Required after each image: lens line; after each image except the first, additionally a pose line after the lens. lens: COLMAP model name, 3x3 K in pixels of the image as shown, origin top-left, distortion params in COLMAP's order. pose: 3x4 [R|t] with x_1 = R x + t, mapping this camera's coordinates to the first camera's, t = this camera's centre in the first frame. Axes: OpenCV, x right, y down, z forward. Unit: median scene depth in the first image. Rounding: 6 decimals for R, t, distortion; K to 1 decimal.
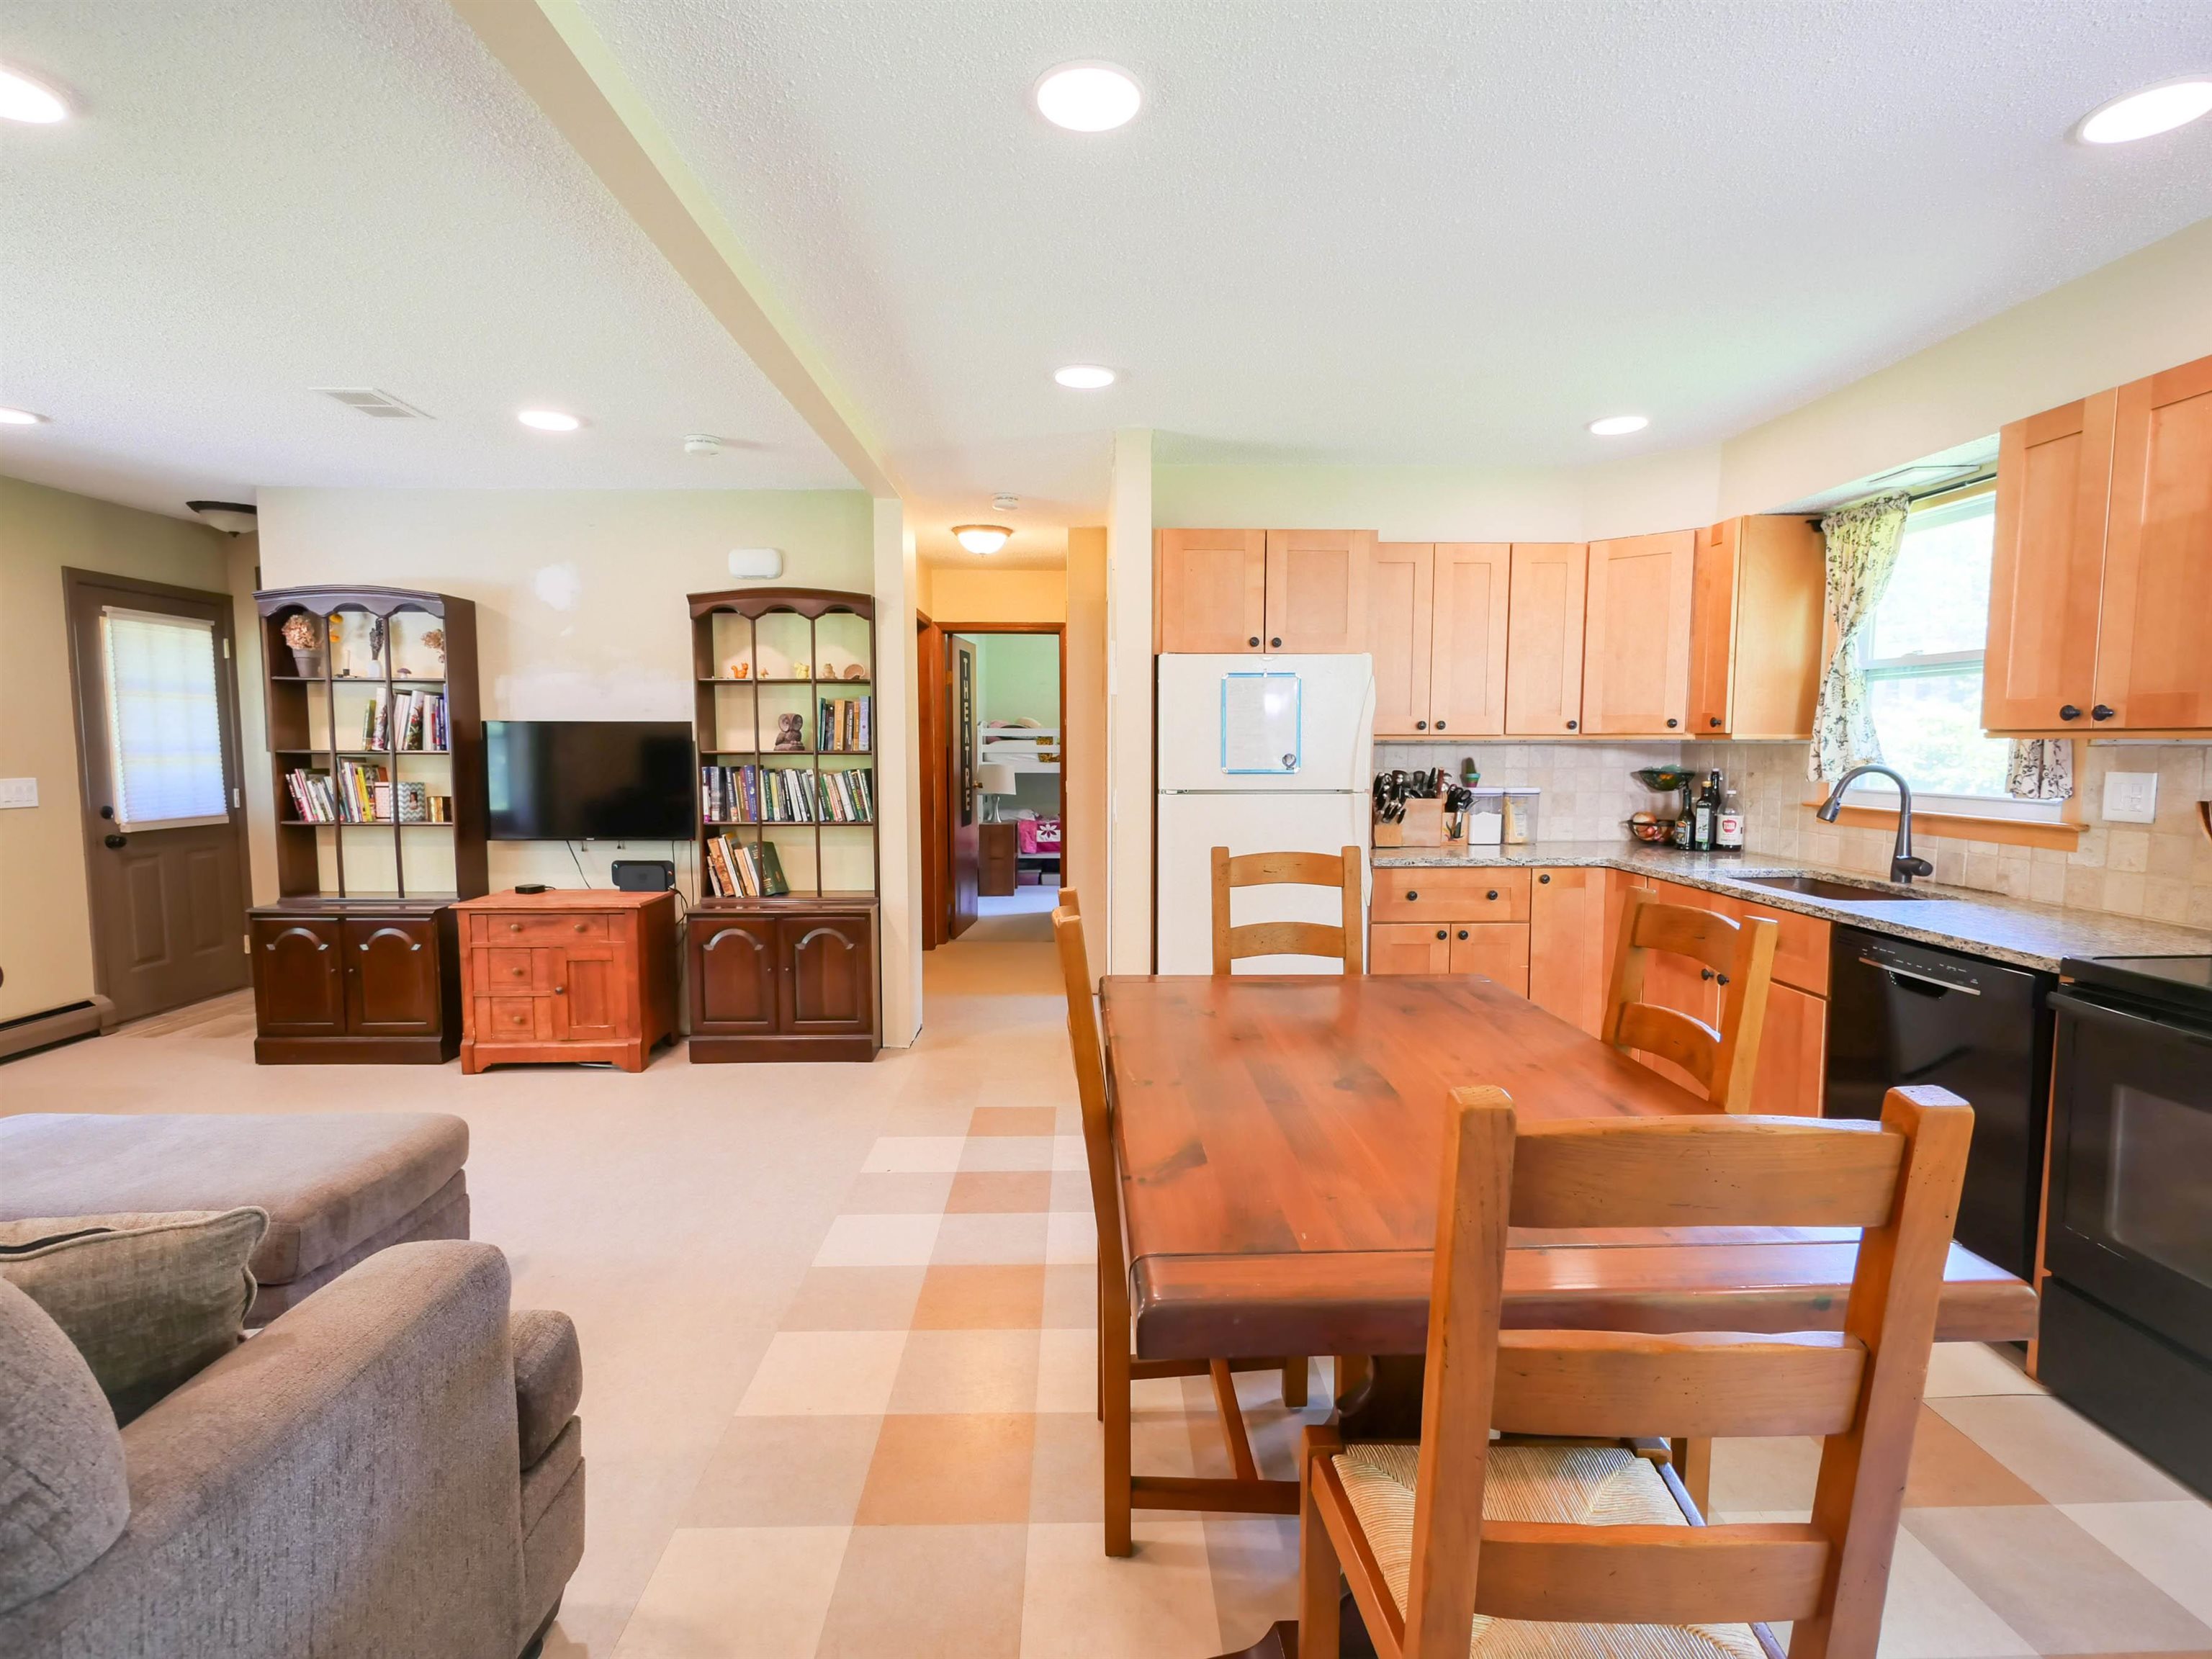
lens RADIAL K [[1067.8, 0, 1096.1], [0, 1067.8, 833.8], [0, 0, 1]] dist [0.003322, -0.001824]
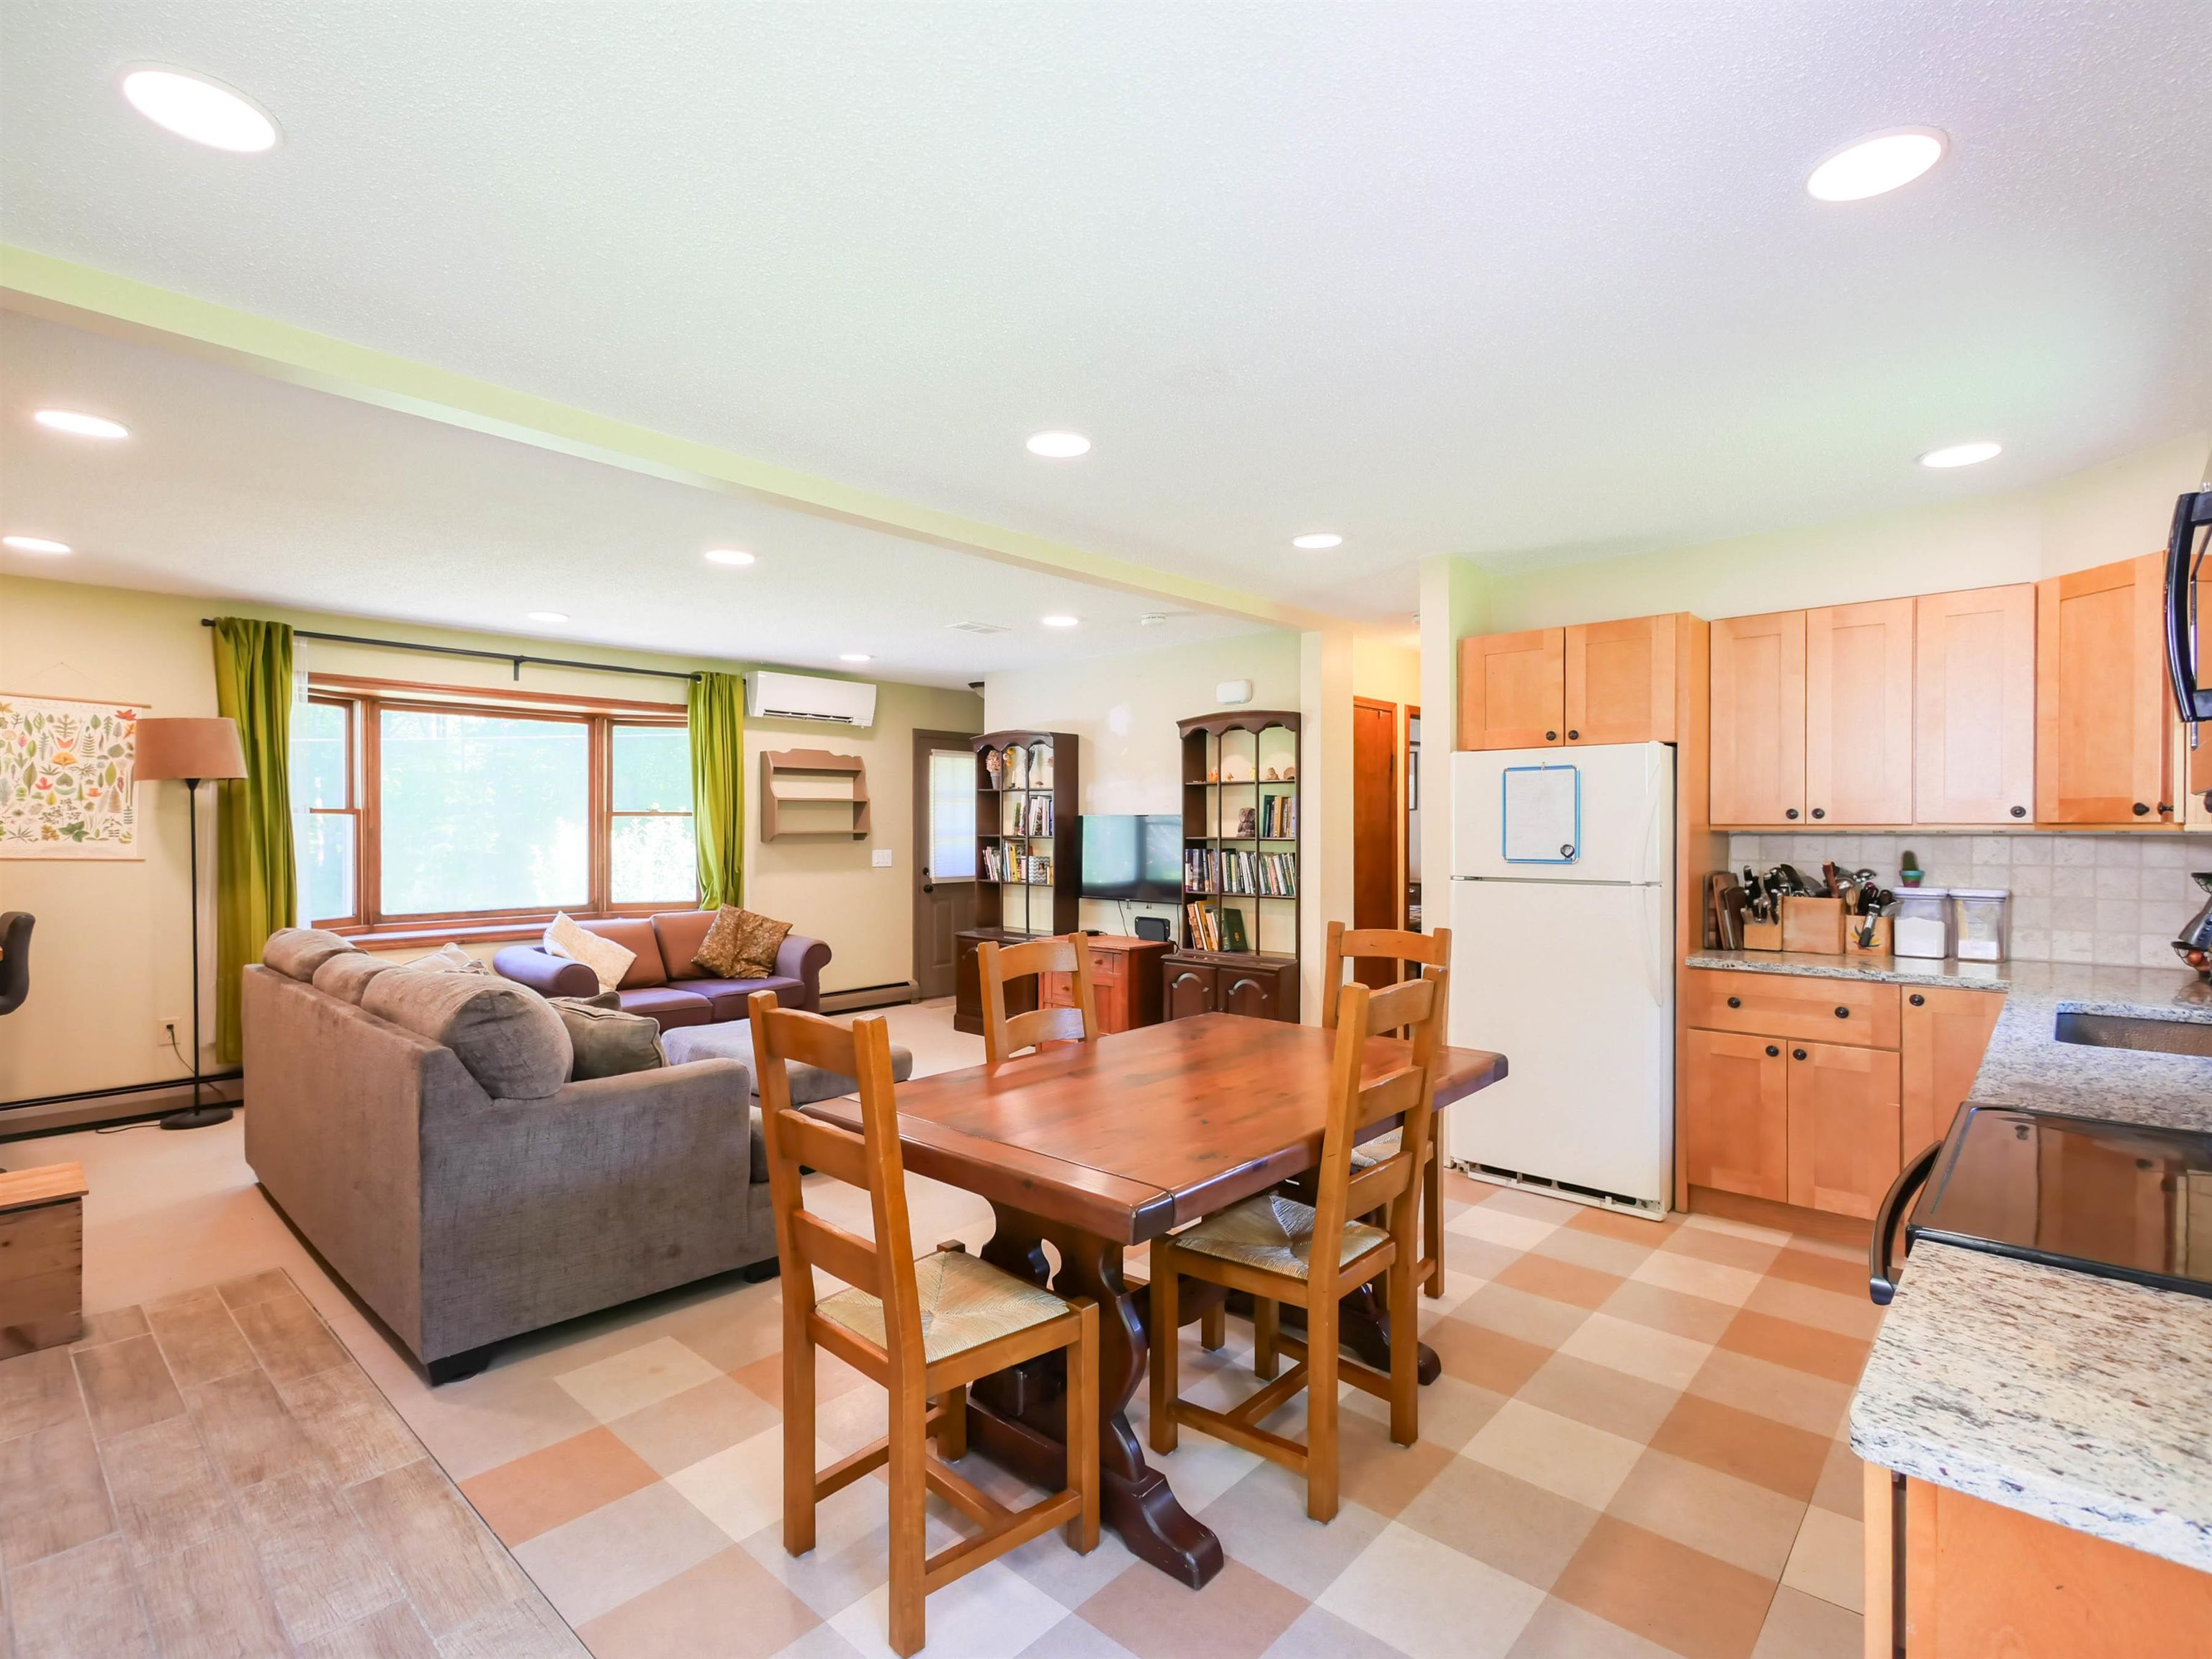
lens RADIAL K [[1067.8, 0, 1100.5], [0, 1067.8, 838.6], [0, 0, 1]] dist [0.003322, -0.001824]
pose [[0.723771, 0.007691, -0.689997, 0.496603], [-0.058608, 0.997010, -0.050365, -0.002775], [0.687547, 0.076892, 0.722058, -0.032142]]
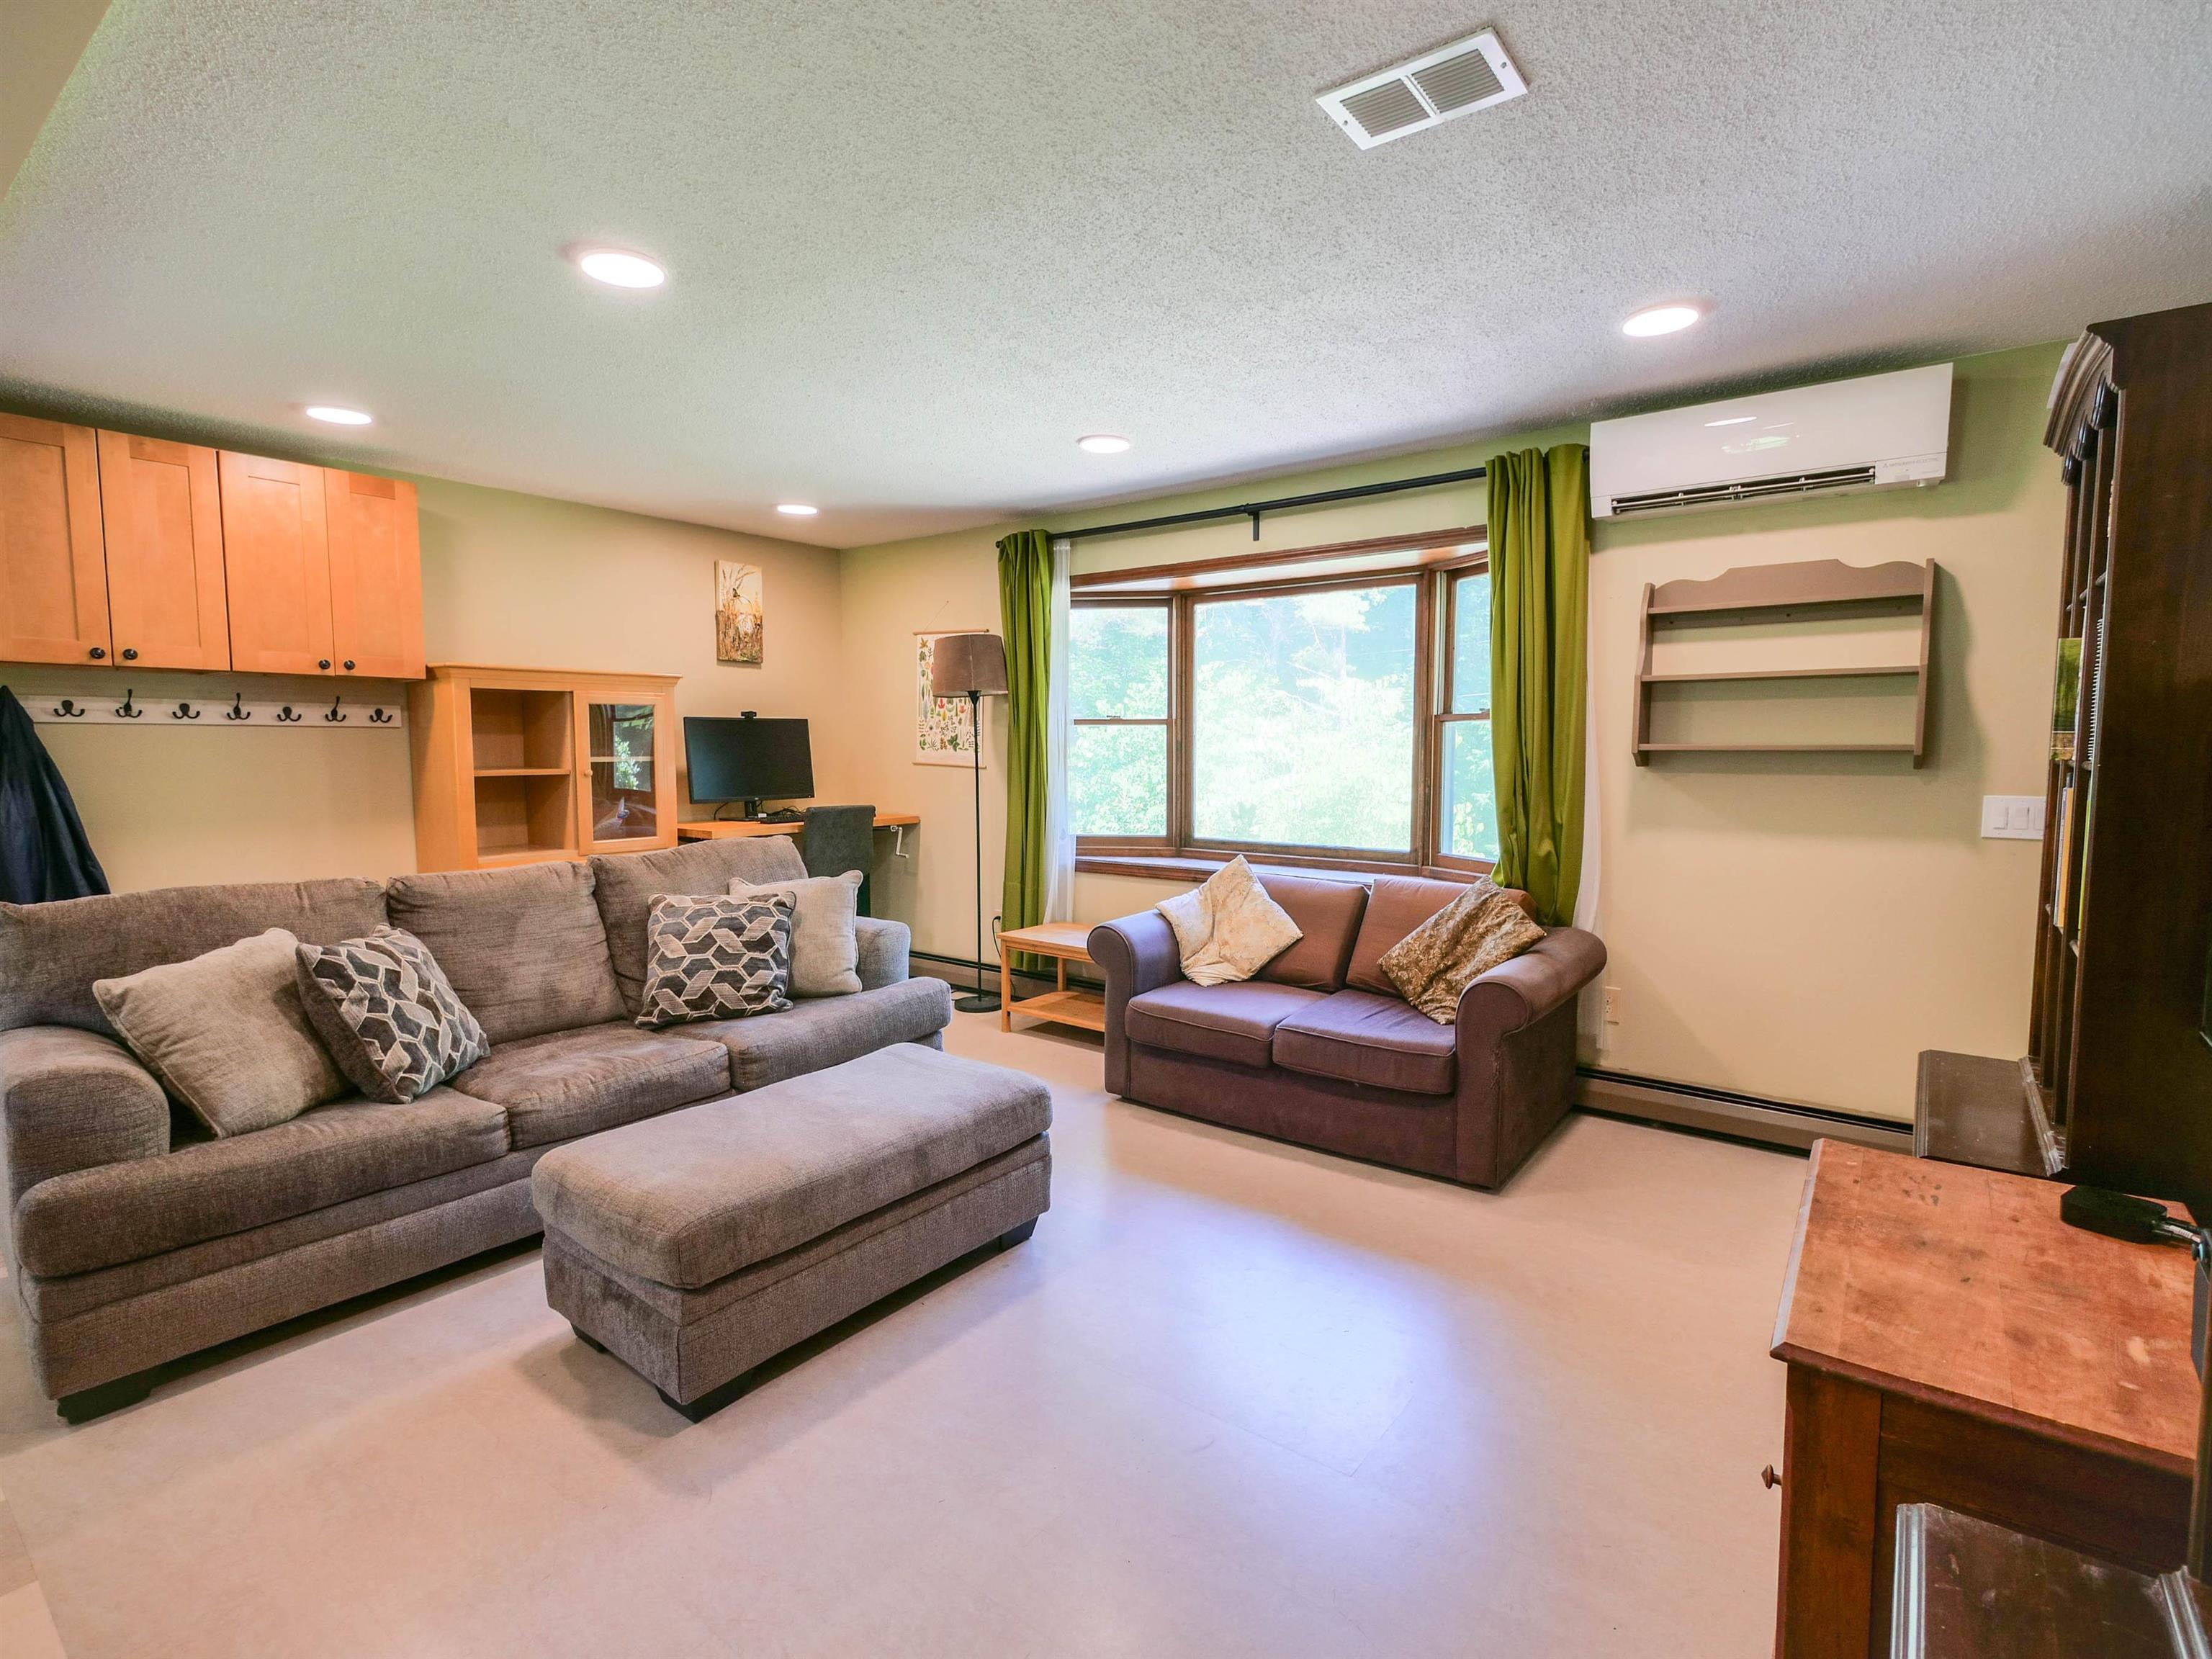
lens RADIAL K [[1067.8, 0, 1134.4], [0, 1067.8, 821.0], [0, 0, 1]] dist [0.003322, -0.001824]
pose [[-0.622392, 0.061087, -0.780318, -0.130480], [-0.063778, 0.989676, 0.128347, -0.091161], [0.780103, 0.129649, -0.612071, 1.028596]]
